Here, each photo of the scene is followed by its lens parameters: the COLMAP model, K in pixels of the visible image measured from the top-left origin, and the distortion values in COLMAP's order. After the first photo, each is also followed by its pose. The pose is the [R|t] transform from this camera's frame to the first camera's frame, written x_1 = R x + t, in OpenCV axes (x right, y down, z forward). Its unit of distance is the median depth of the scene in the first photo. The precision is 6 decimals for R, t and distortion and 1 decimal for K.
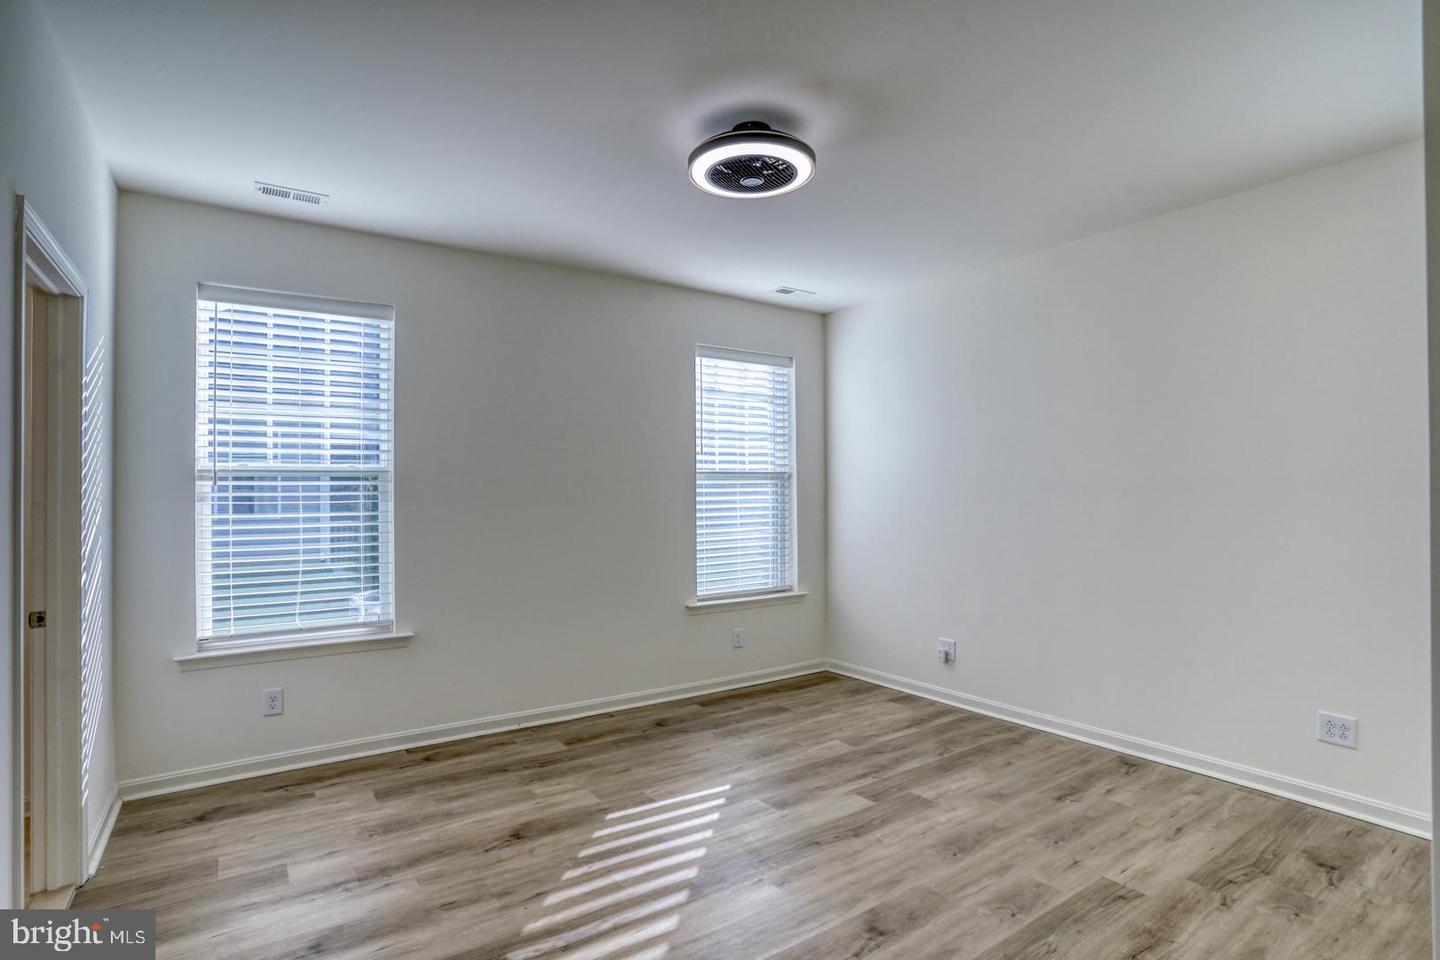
lens RADIAL K [[713.2, 0, 724.1], [0, 713.2, 475.2], [0, 0, 1]] dist [-0.106236, 0.056515]
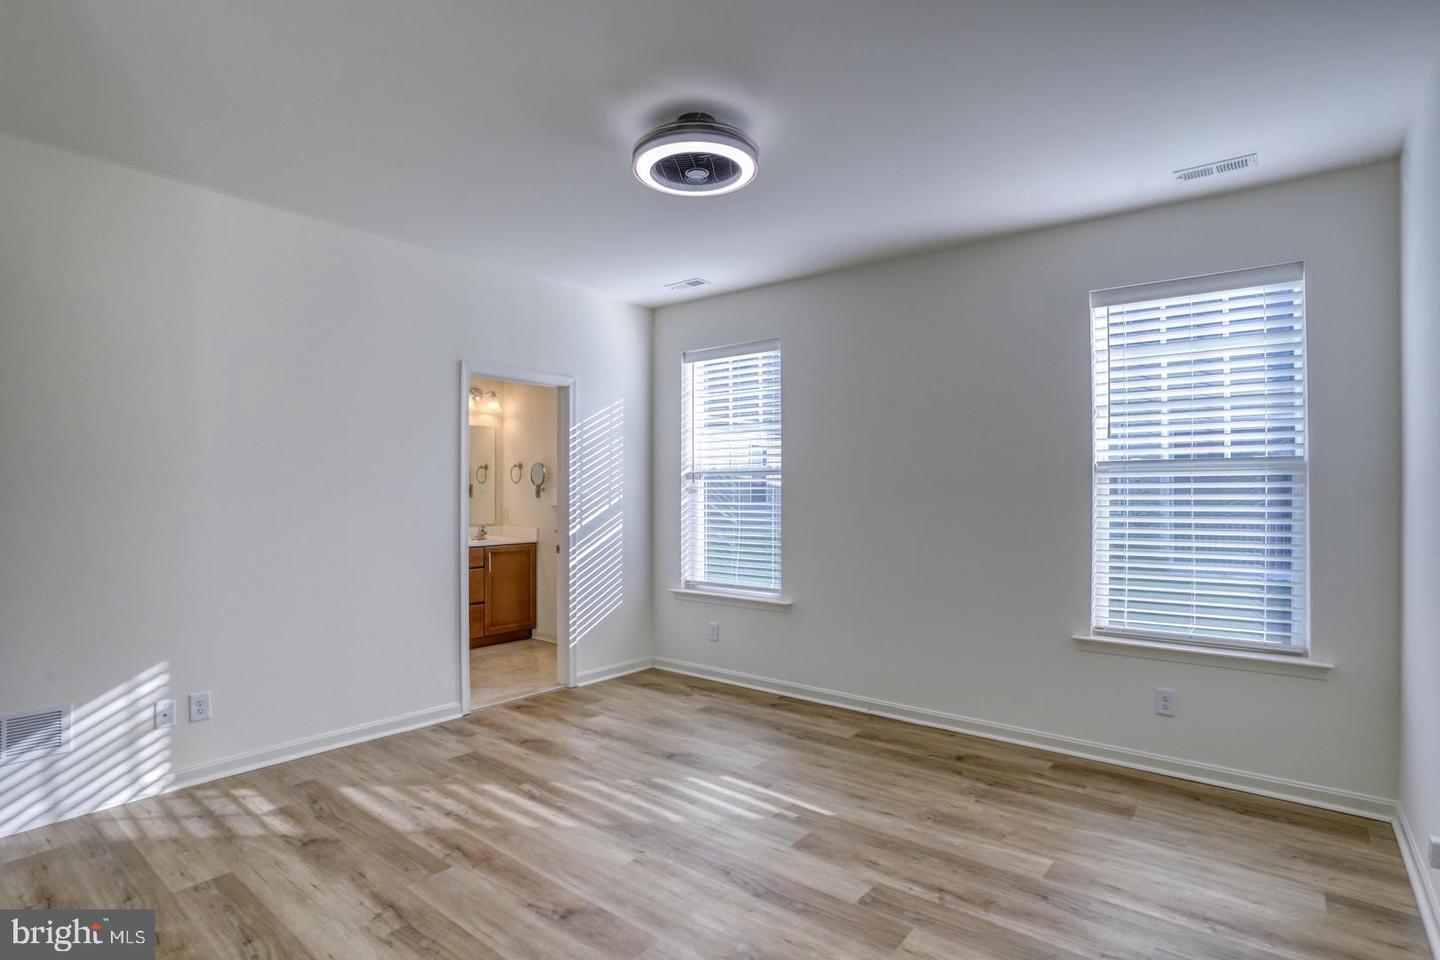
lens RADIAL K [[731.5, 0, 714.3], [0, 731.5, 476.6], [0, 0, 1]] dist [-0.076628, 0.030506]
pose [[0.271948, -0.009563, -0.962264, 0.747281], [0.018455, 0.999819, -0.004720, 0.009233], [0.962135, -0.016475, 0.272075, 0.528393]]
